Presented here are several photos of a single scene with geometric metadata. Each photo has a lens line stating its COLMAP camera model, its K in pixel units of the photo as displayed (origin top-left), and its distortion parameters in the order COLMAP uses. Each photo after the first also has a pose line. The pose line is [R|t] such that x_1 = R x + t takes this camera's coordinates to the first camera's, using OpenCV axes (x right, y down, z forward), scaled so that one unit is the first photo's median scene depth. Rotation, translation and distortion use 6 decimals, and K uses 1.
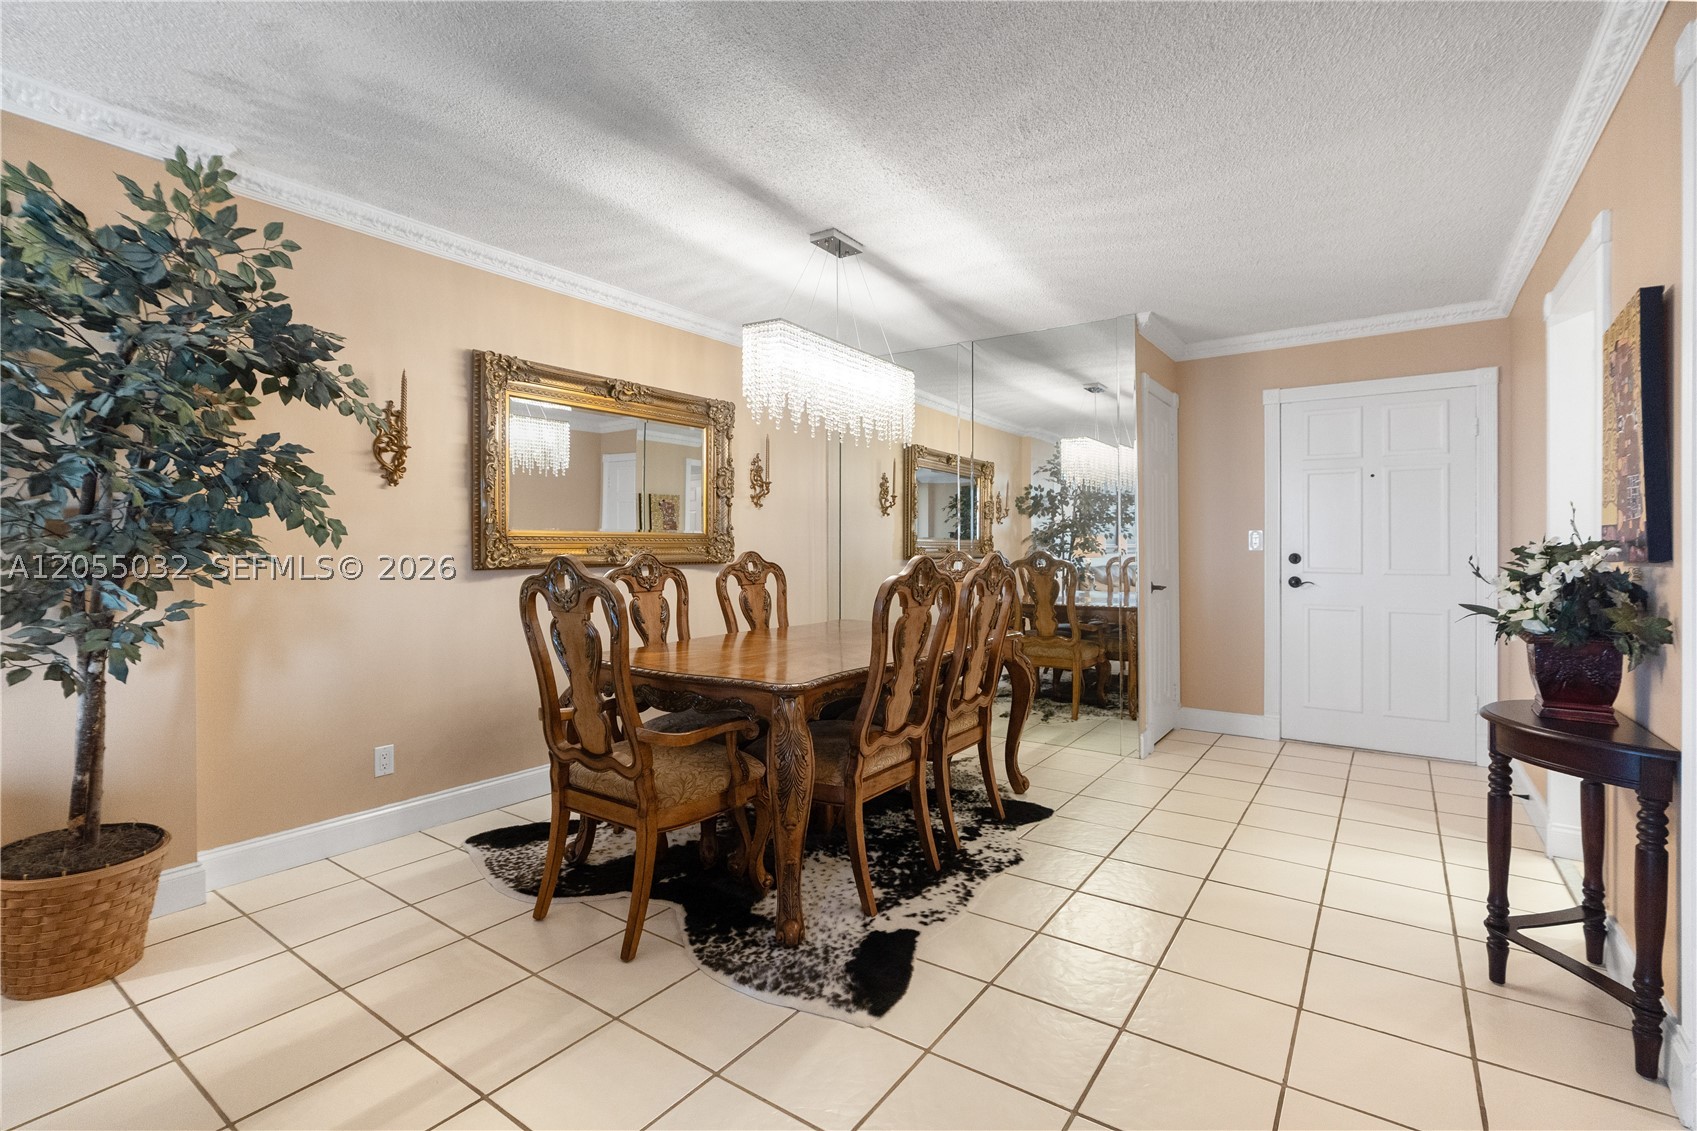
lens RADIAL K [[788.5, 0, 833.2], [0, 788.5, 538.8], [0, 0, 1]] dist [-0.006203, 0.000538]
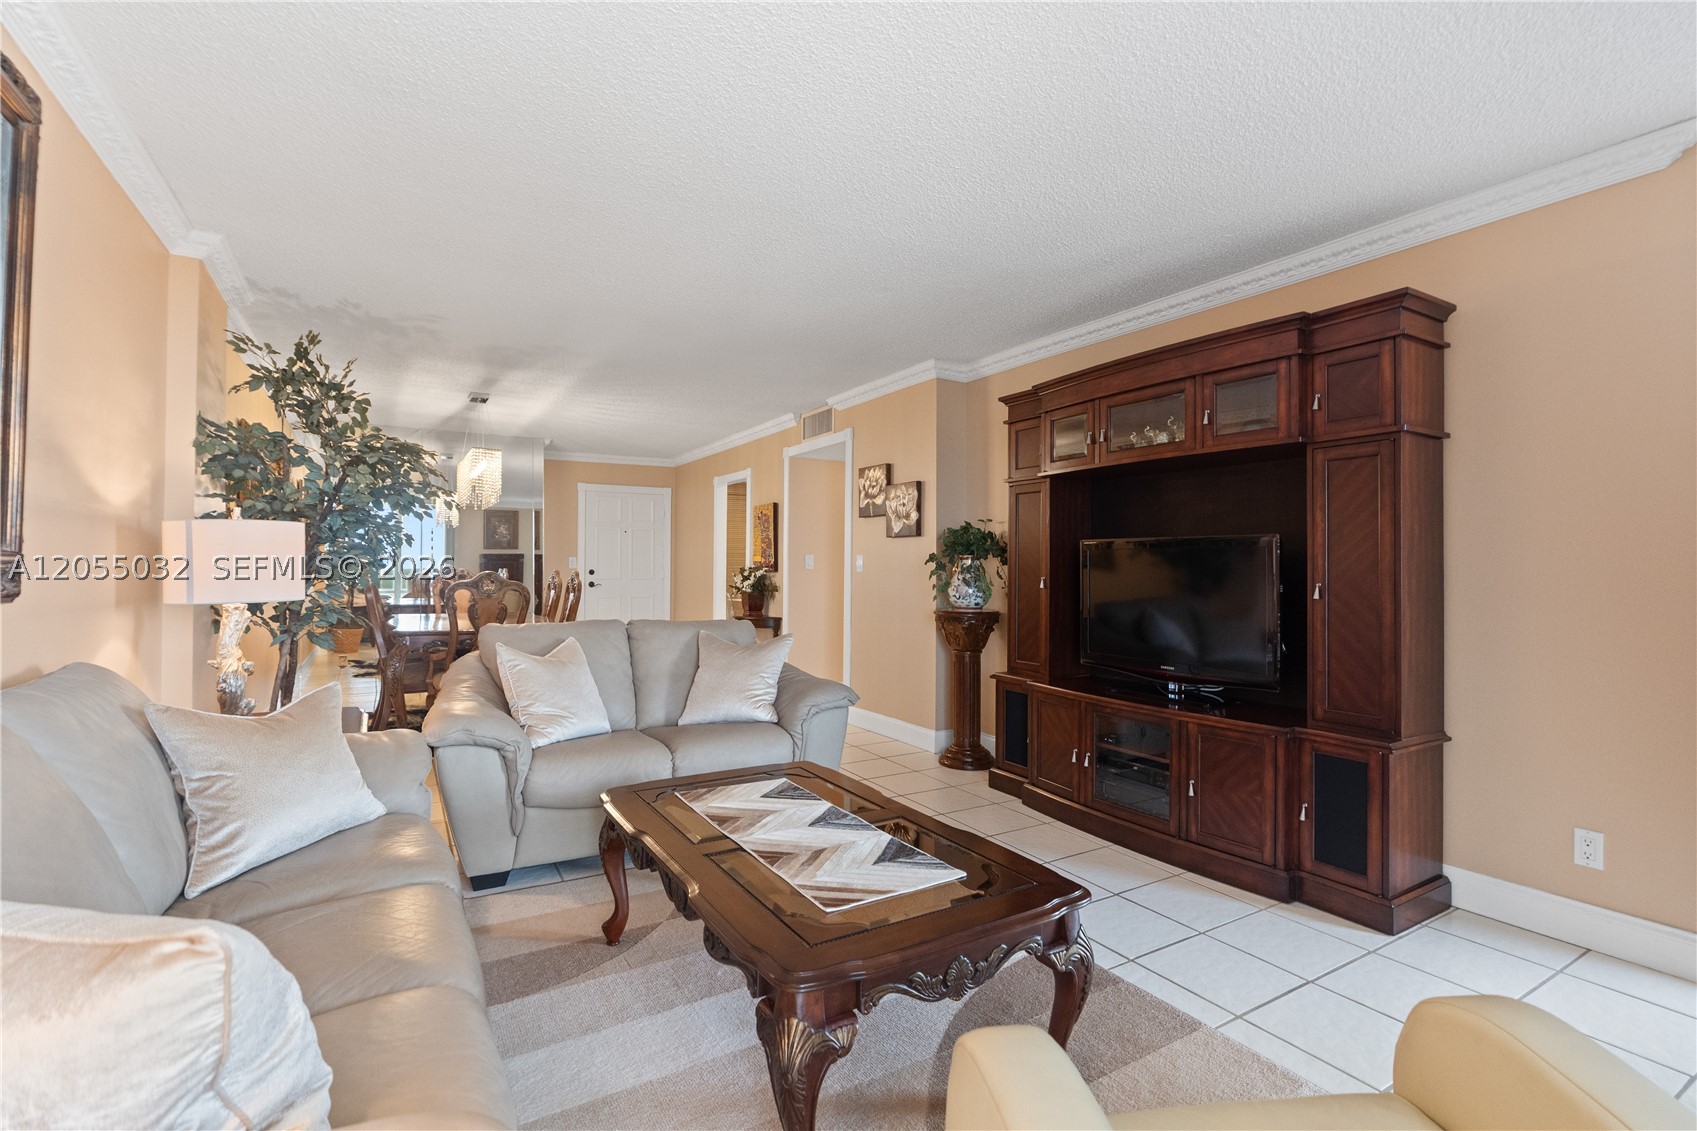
lens RADIAL K [[772.6, 0, 848.5], [0, 772.6, 565.5], [0, 0, 1]] dist [-0.013167, -0.000013]
pose [[0.401114, 0.001626, 0.916027, -1.467674], [-0.013964, 0.999893, 0.004340, -0.013969], [-0.915922, -0.014532, 0.401094, -0.559206]]
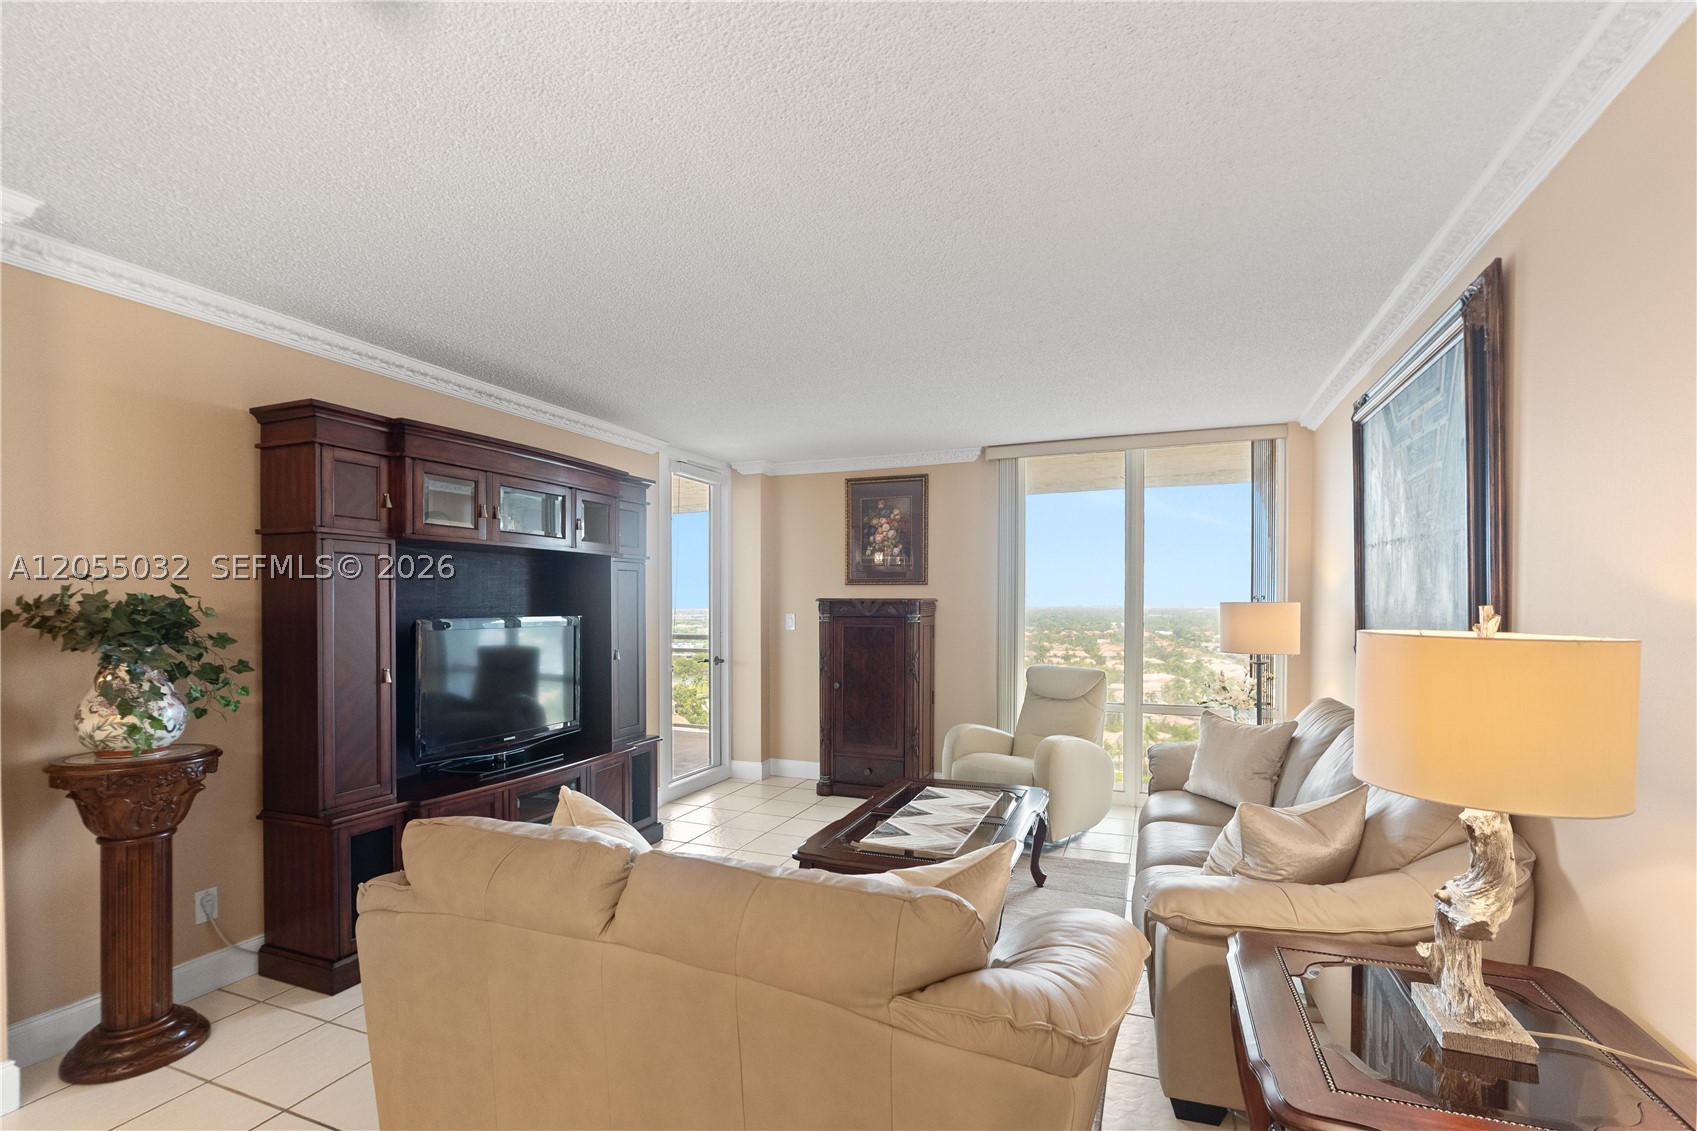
lens RADIAL K [[773.4, 0, 851.6], [0, 773.4, 609.8], [0, 0, 1]] dist [-0.000808, 0.000166]
pose [[-0.970985, 0.002996, -0.239123, -0.430889], [0.003510, 0.999992, -0.001723, -0.065803], [0.239116, -0.002512, -0.970988, 0.850694]]
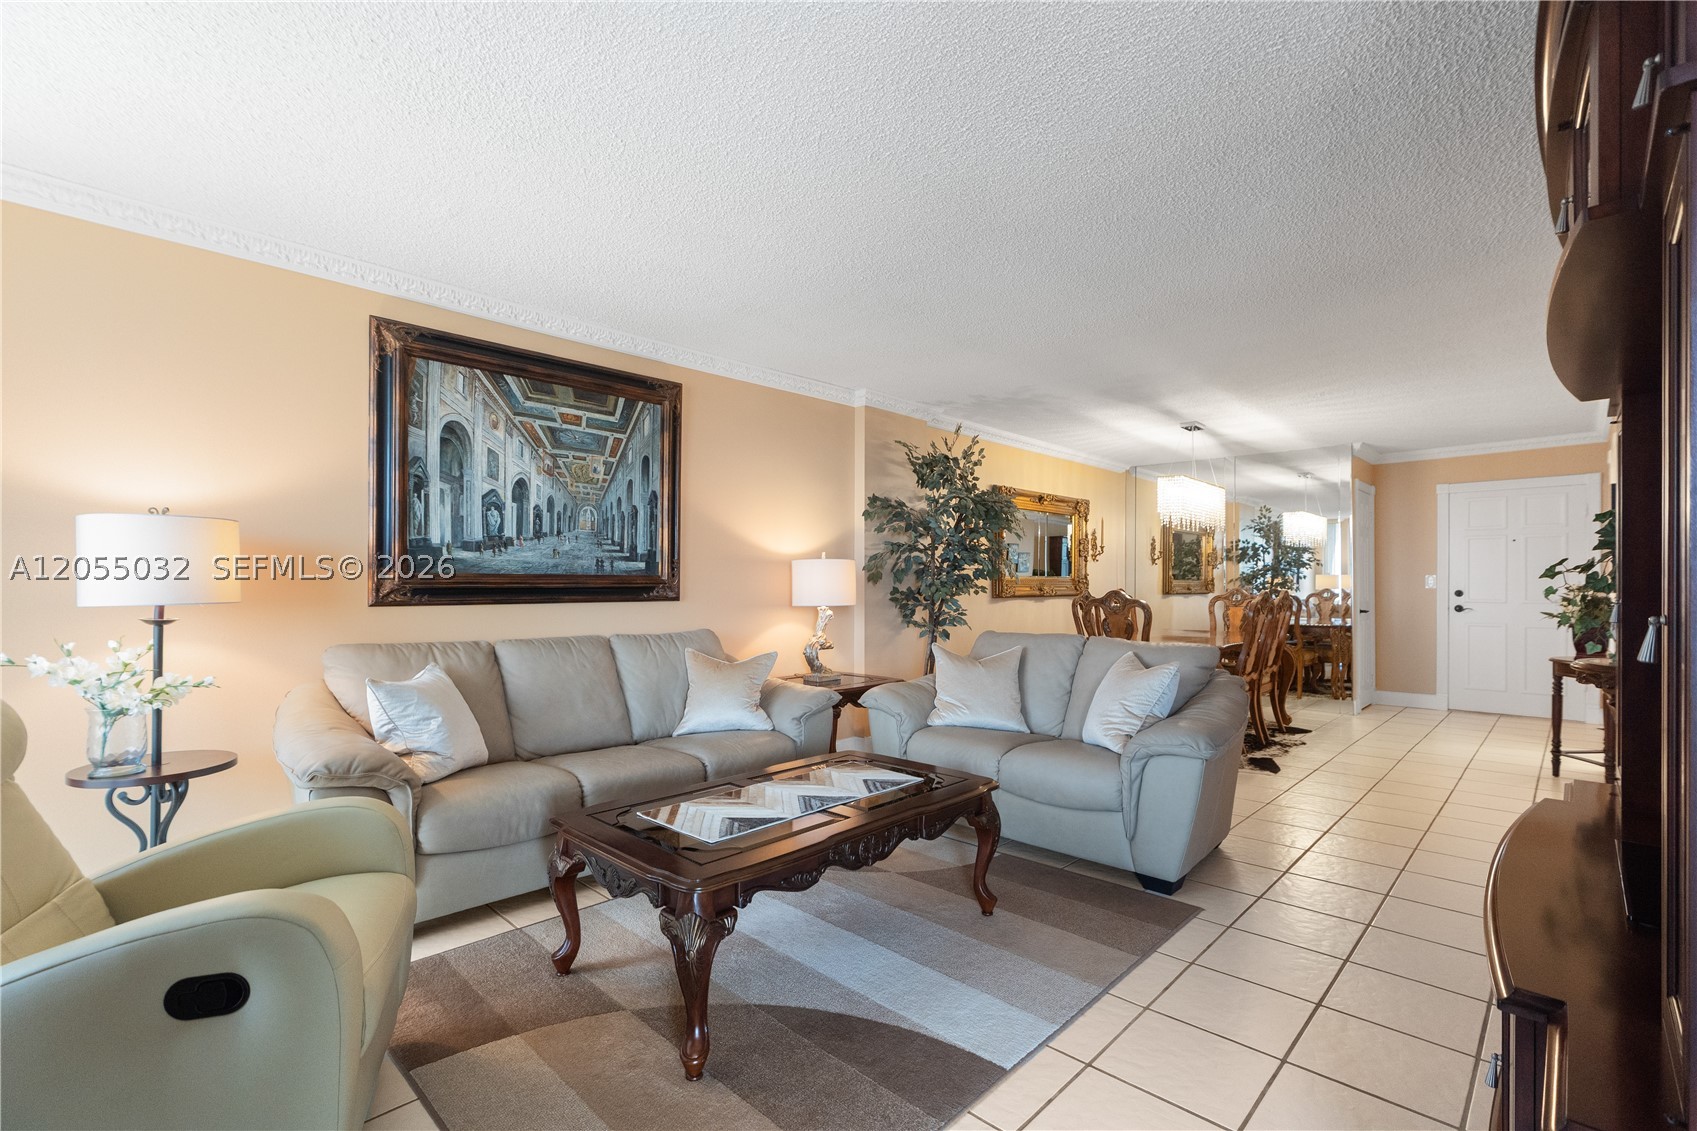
lens RADIAL K [[764.8, 0, 848.9], [0, 764.8, 583.1], [0, 0, 1]] dist [0.000307, 0.000572]
pose [[0.989794, -0.000751, -0.142501, -0.638875], [0.001861, 0.999969, 0.007654, -0.015129], [0.142491, -0.007841, 0.989765, -1.092212]]
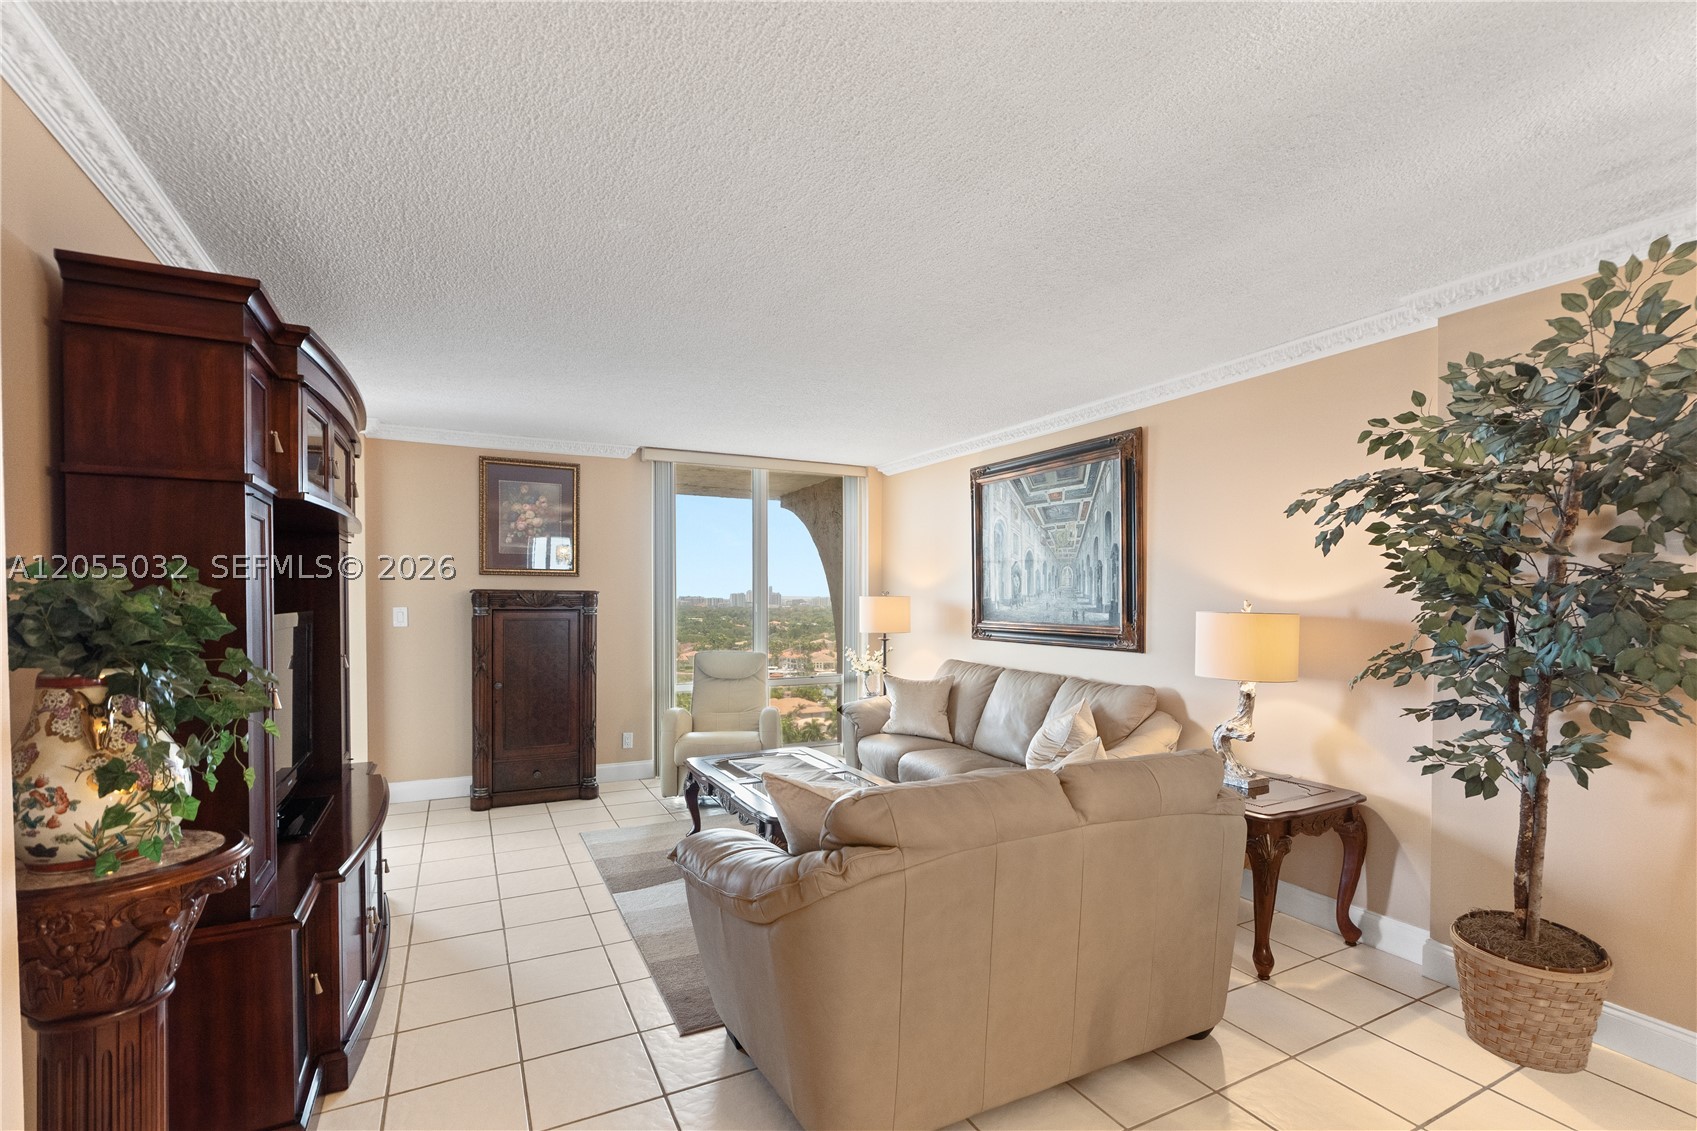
lens RADIAL K [[769.5, 0, 855.9], [0, 769.5, 614.2], [0, 0, 1]] dist [-0.002882, -0.000097]
pose [[-0.452042, 0.017818, -0.891819, 0.323820], [0.004258, 0.999832, 0.017818, -0.070078], [0.891987, 0.004257, -0.452042, 0.475077]]
